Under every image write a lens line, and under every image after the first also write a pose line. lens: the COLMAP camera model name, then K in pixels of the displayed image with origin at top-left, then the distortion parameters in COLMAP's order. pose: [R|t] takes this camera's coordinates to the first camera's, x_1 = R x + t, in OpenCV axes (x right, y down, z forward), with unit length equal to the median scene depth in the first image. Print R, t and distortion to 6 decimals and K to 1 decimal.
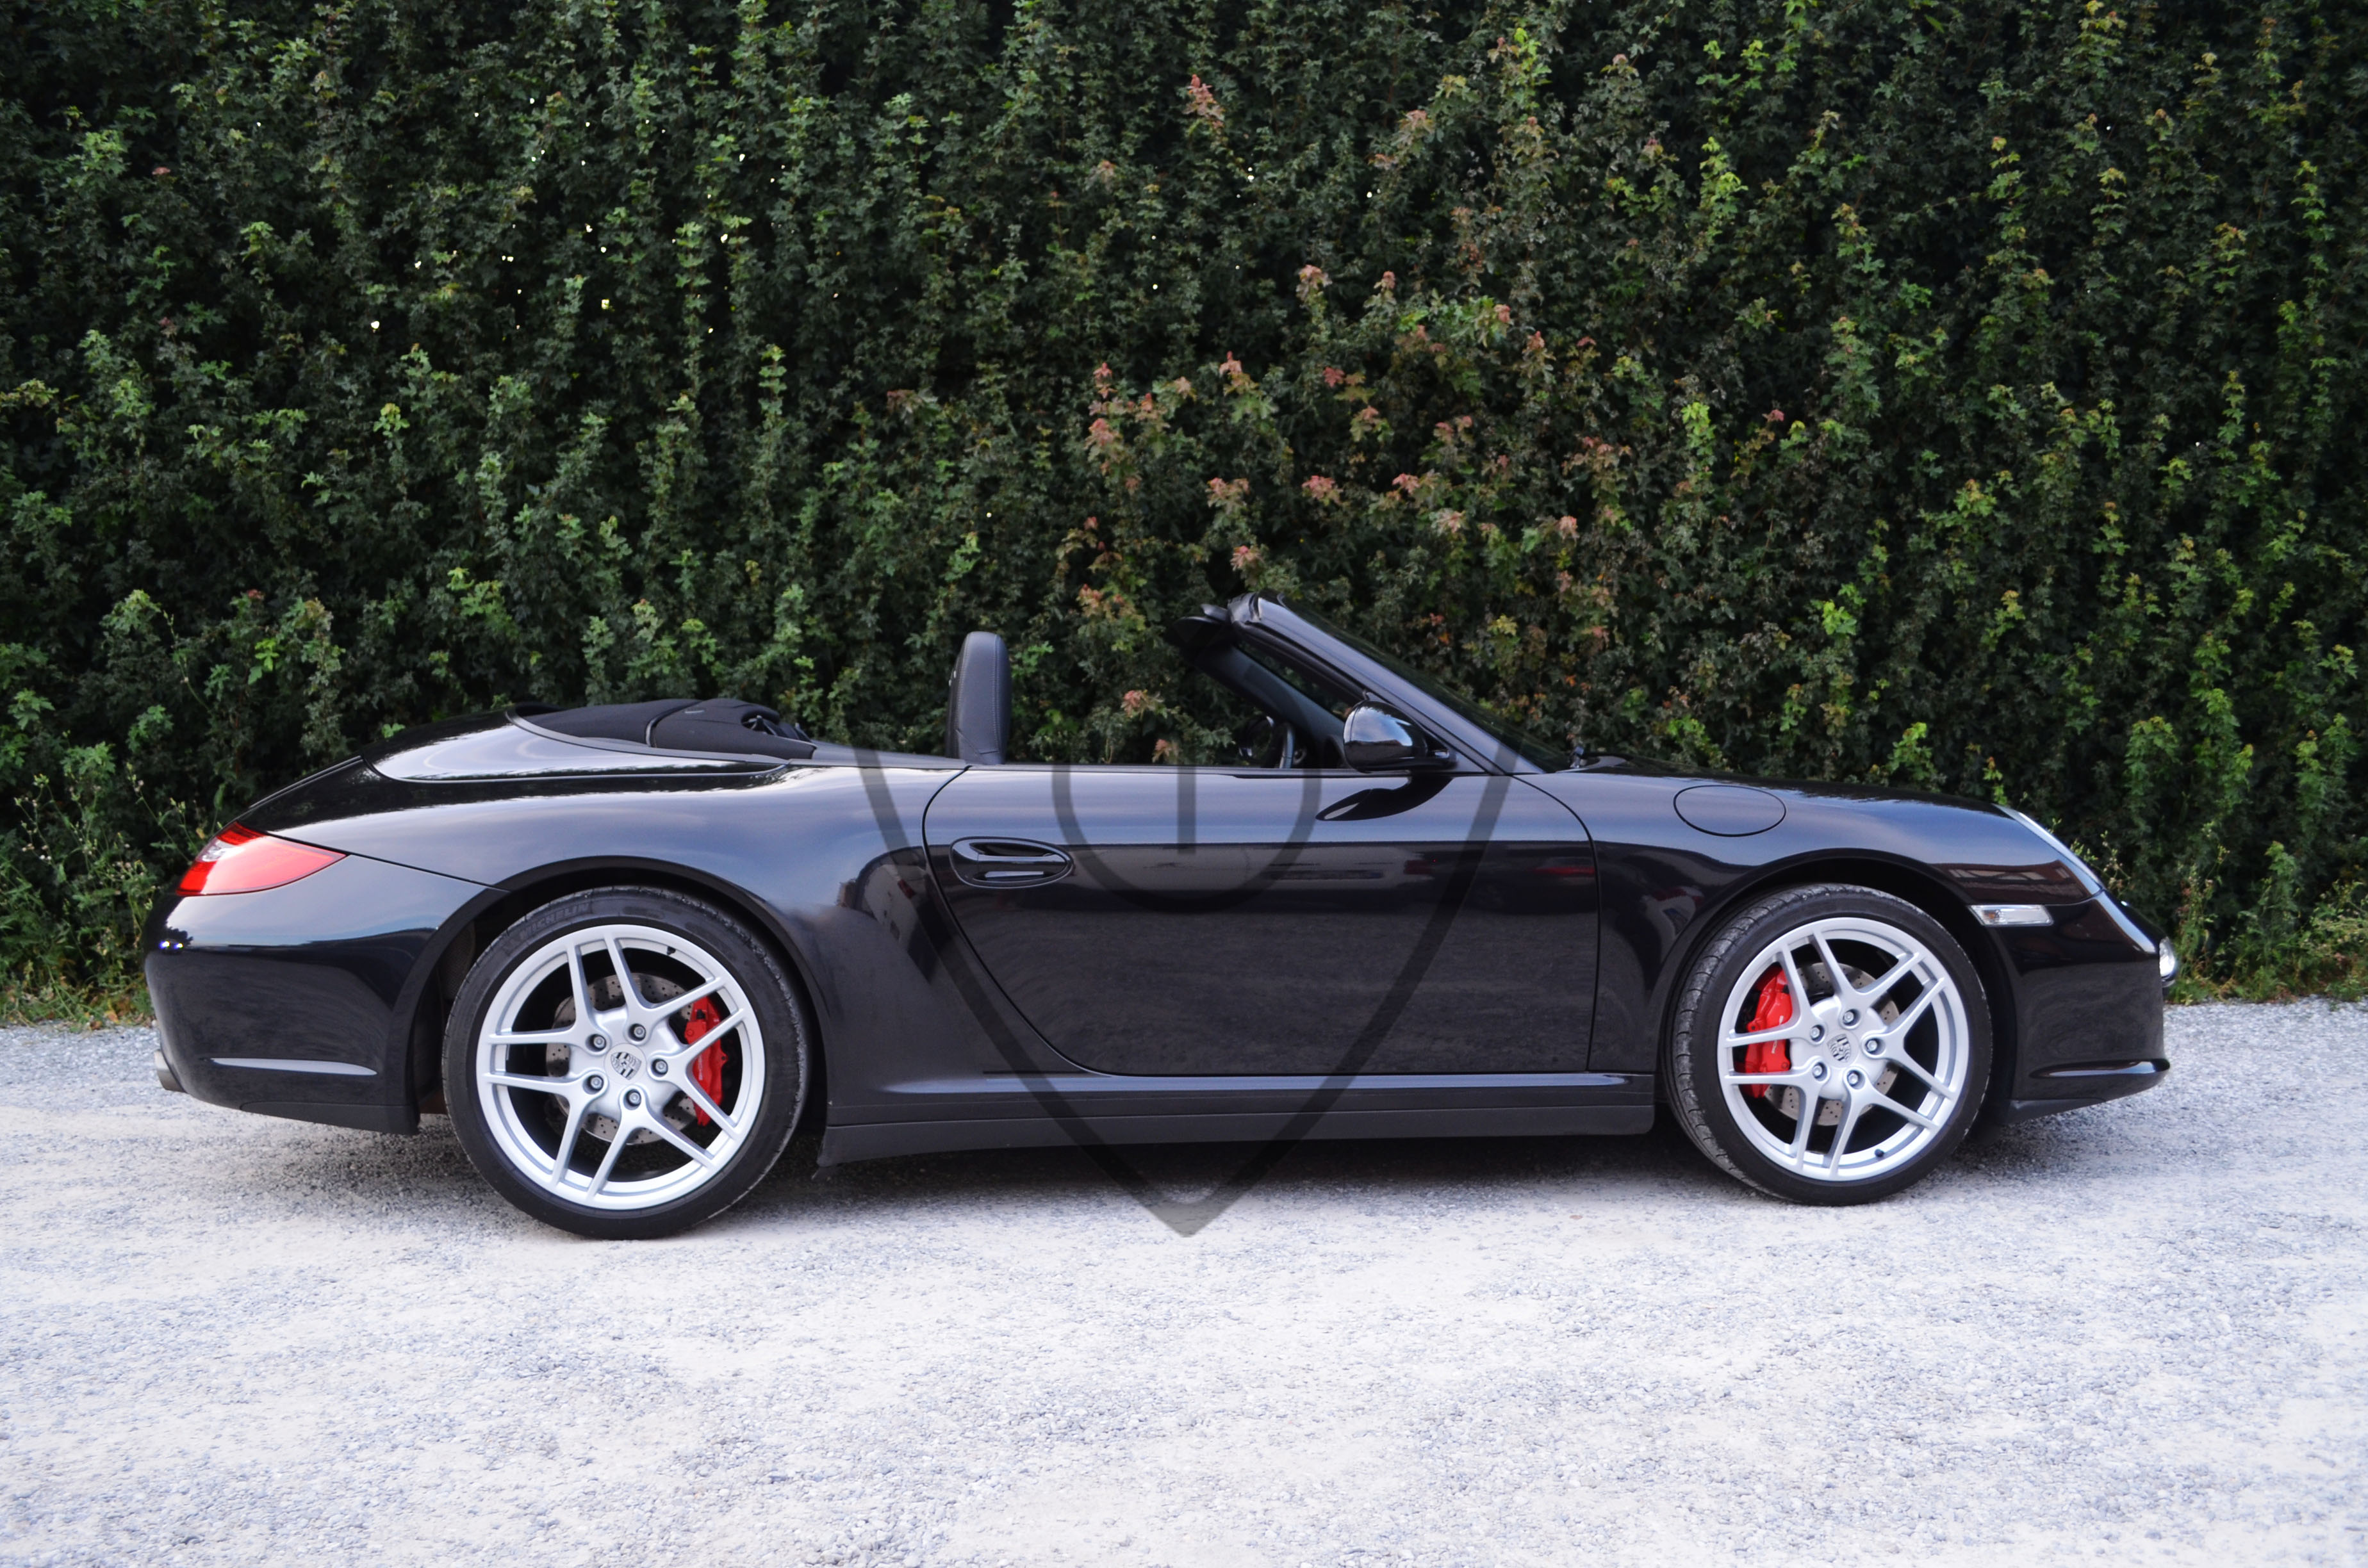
lens RADIAL K [[2135.1, 0, 1184.0], [0, 2135.1, 784.0], [0, 0, 1]] dist [-0.069230, 0.002253]
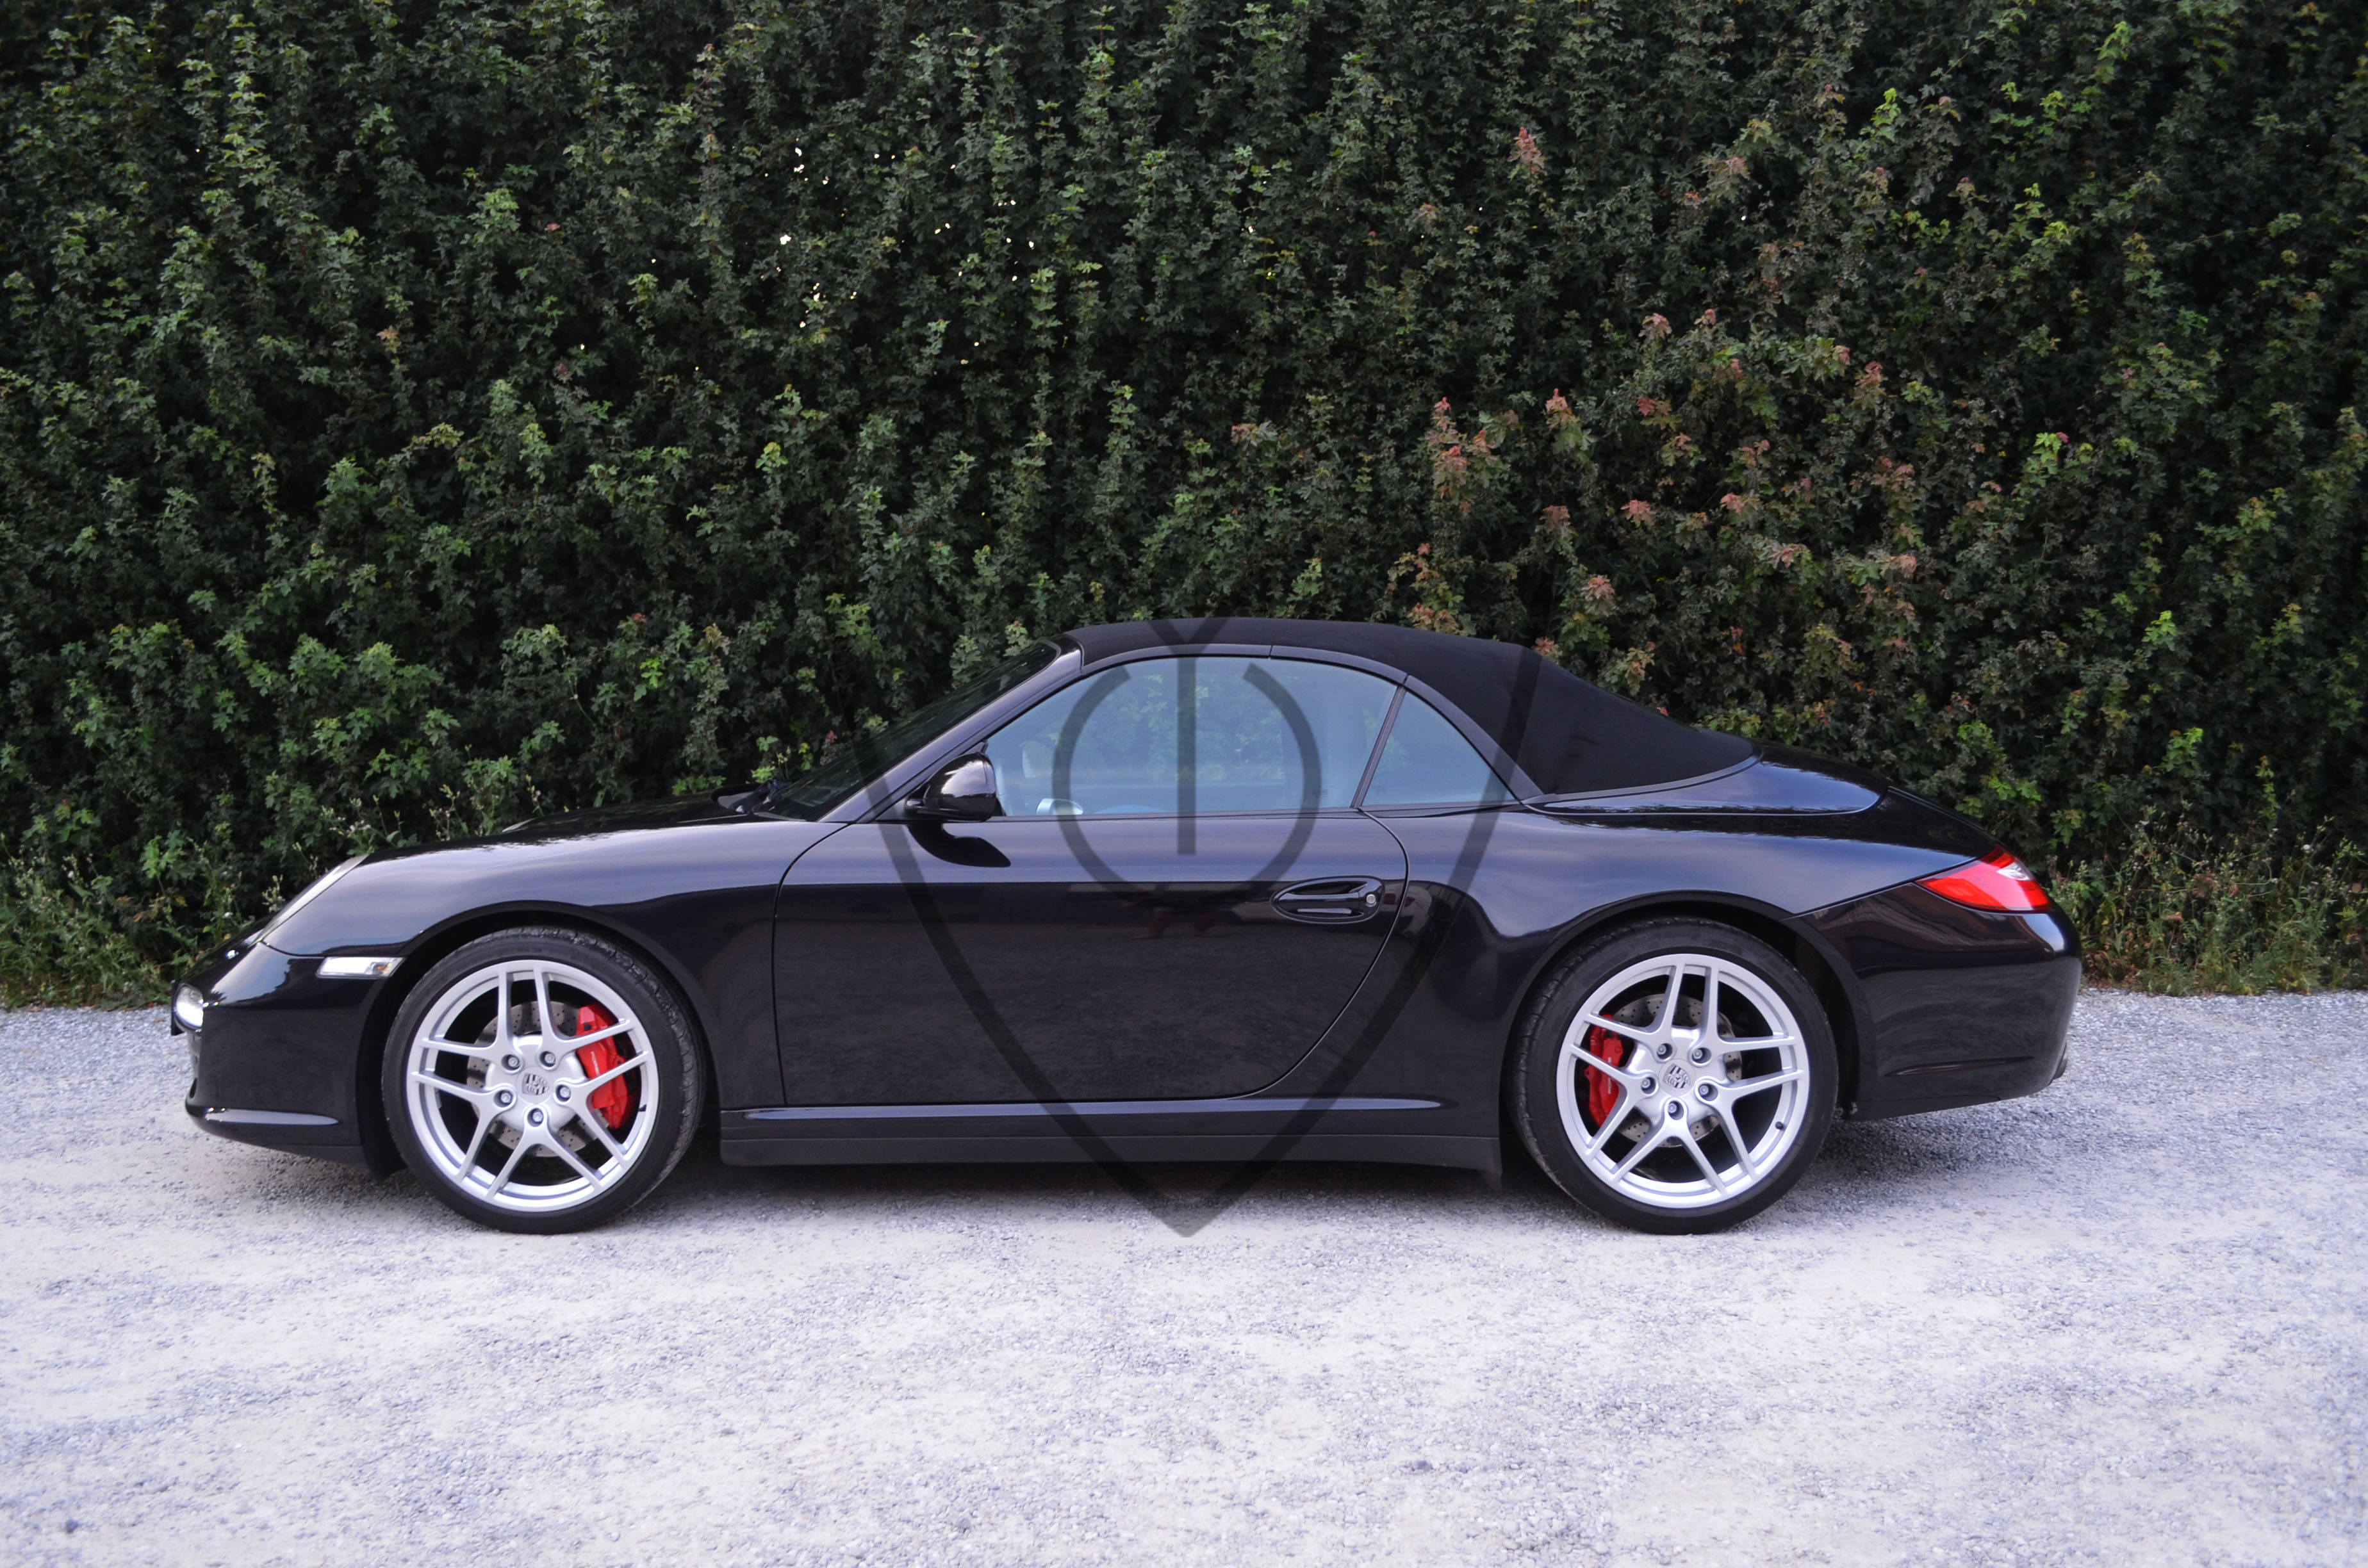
lens RADIAL K [[2065.0, 0, 1184.0], [0, 2065.0, 784.0], [0, 0, 1]] dist [-0.071641, 0.005197]
pose [[0.998522, -0.004651, -0.054142, -0.103553], [0.005904, 0.999718, 0.023001, -0.026923], [0.054020, -0.023287, 0.998268, -0.039270]]
